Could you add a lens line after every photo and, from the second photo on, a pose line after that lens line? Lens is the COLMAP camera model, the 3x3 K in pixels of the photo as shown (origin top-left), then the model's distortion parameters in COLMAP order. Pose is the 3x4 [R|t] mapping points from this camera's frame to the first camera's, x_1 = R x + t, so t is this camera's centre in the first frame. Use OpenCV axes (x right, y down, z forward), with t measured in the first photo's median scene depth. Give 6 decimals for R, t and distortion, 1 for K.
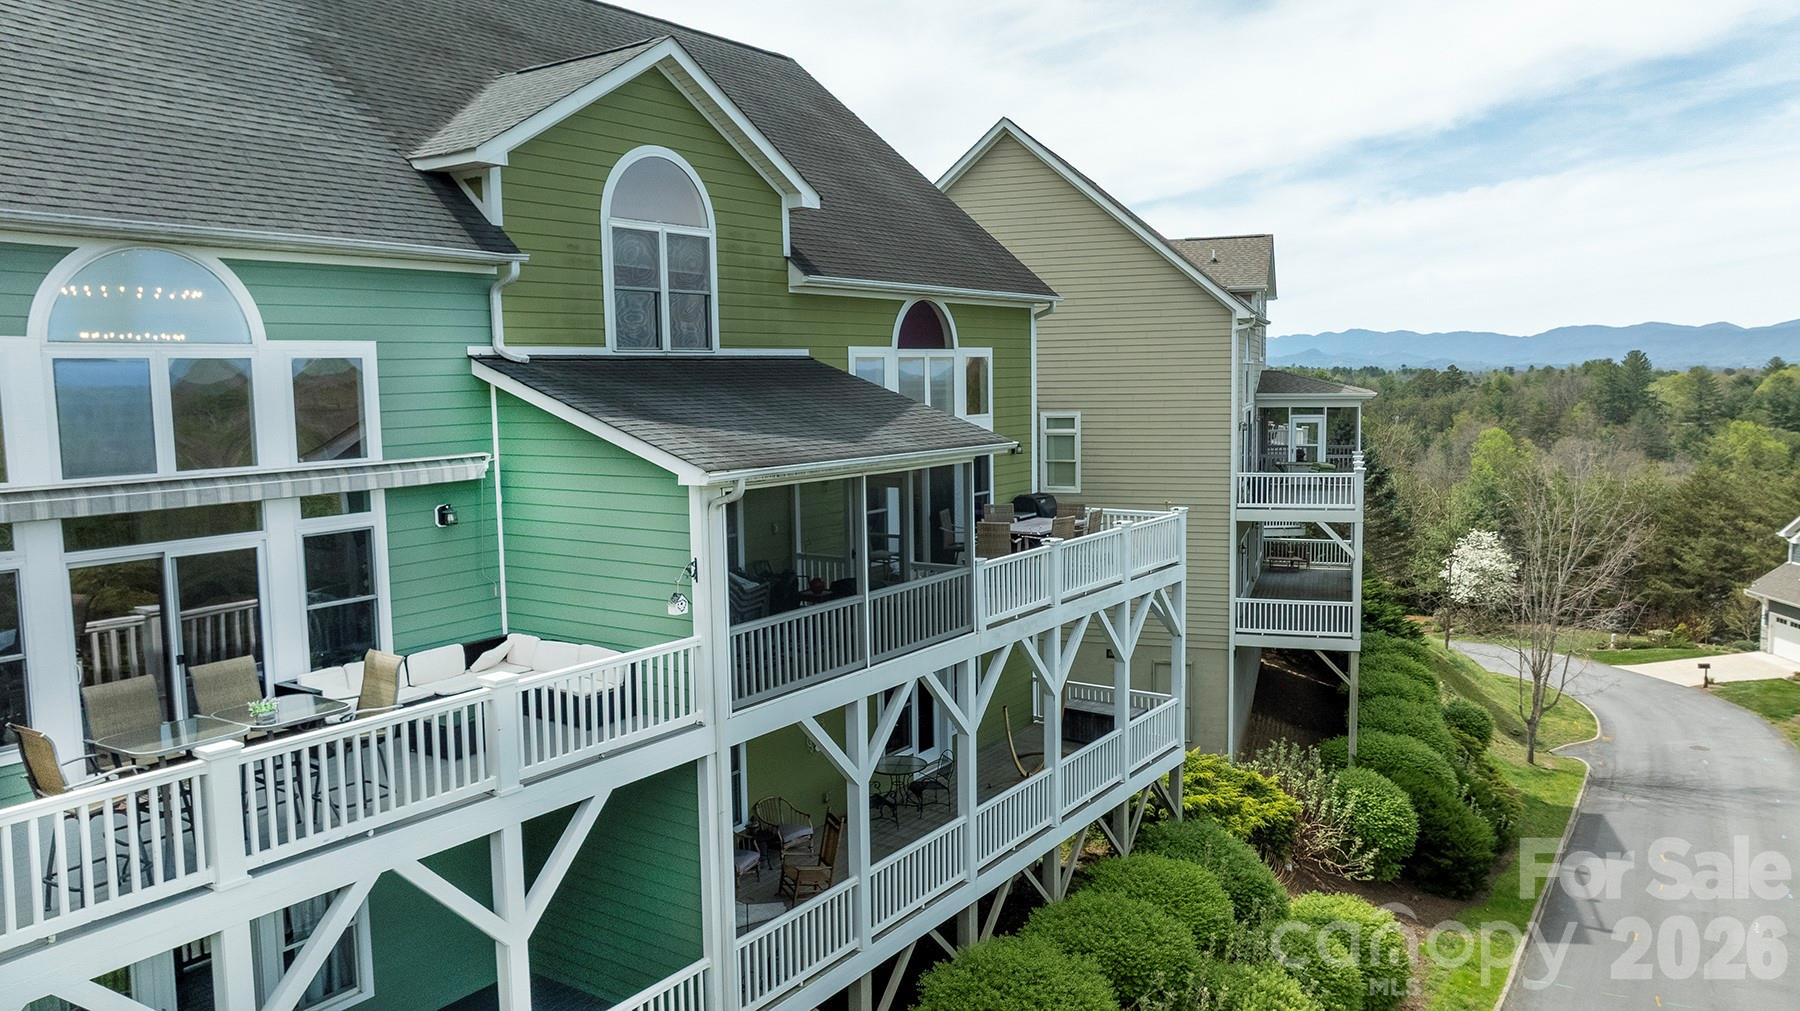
lens RADIAL K [[1271.1, 0, 900.0], [0, 1271.1, 505.5], [0, 0, 1]] dist [-0.008664, -0.006044]
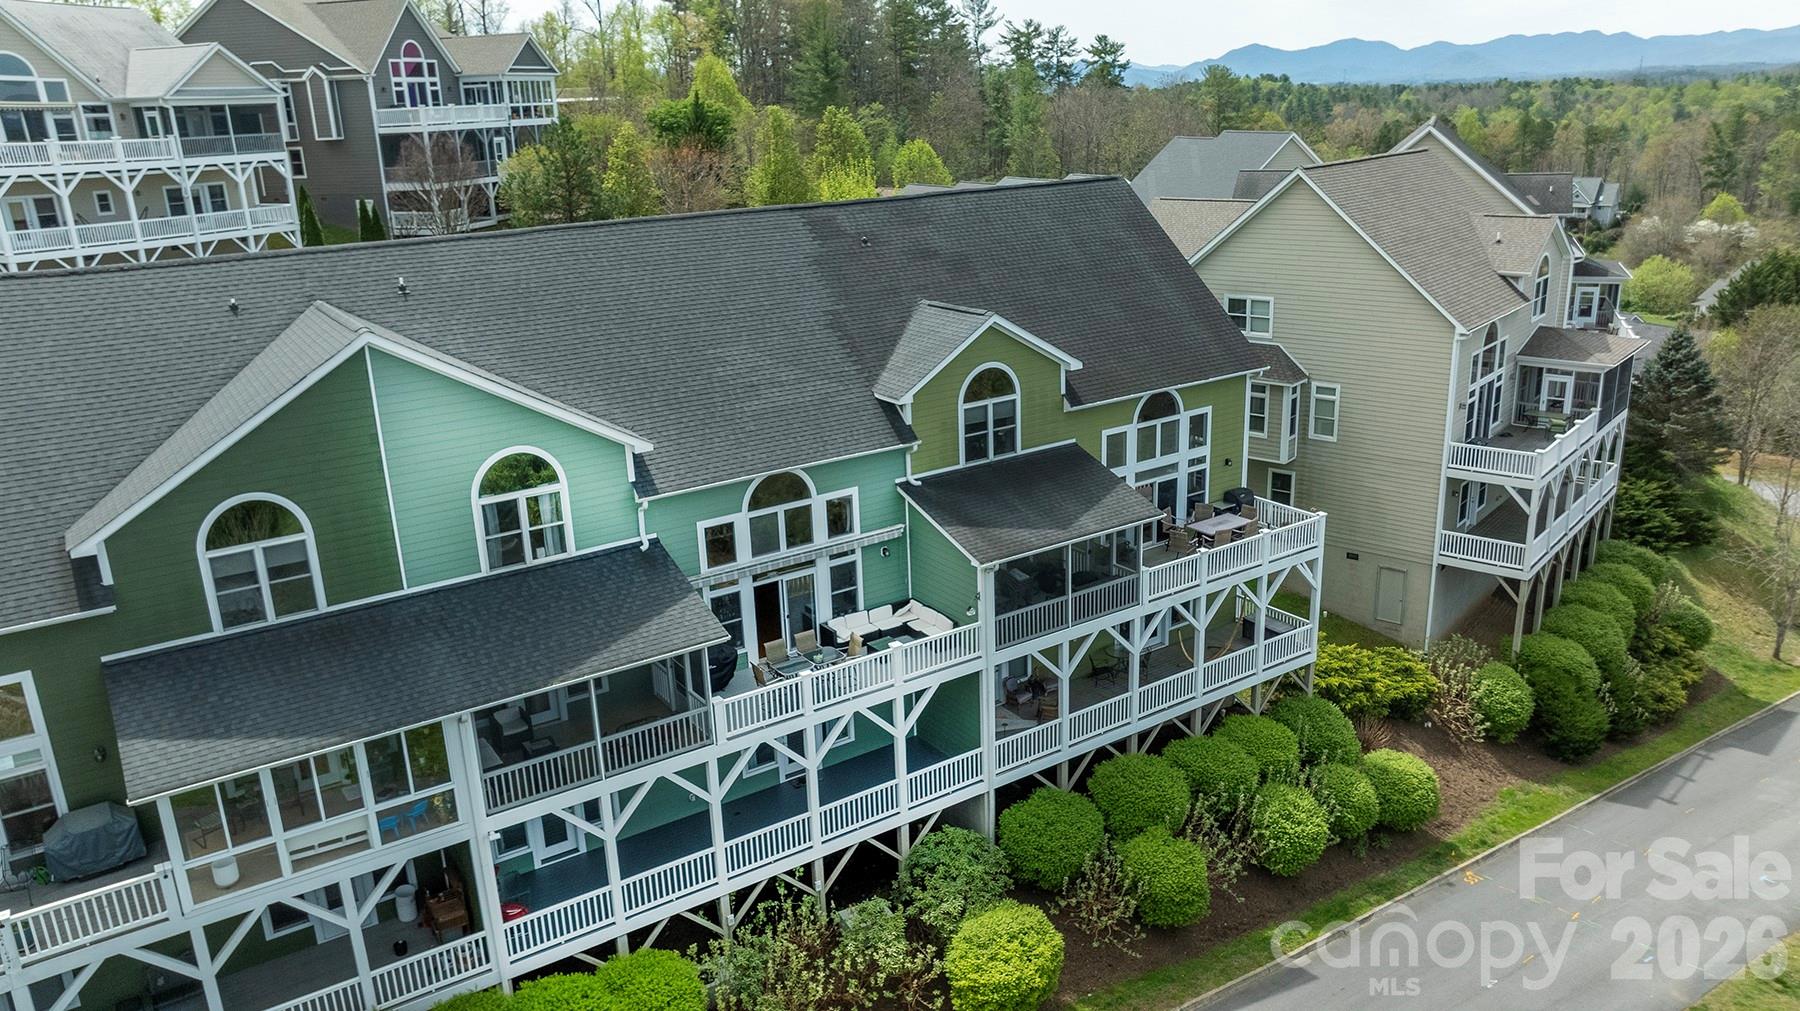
lens RADIAL K [[1271.1, 0, 900.0], [0, 1271.1, 505.5], [0, 0, 1]] dist [-0.008664, -0.006044]
pose [[0.928242, 0.093950, -0.359916, 0.462179], [-0.013392, 0.975392, 0.220071, -0.543059], [0.371735, -0.199460, 0.906658, -1.008483]]
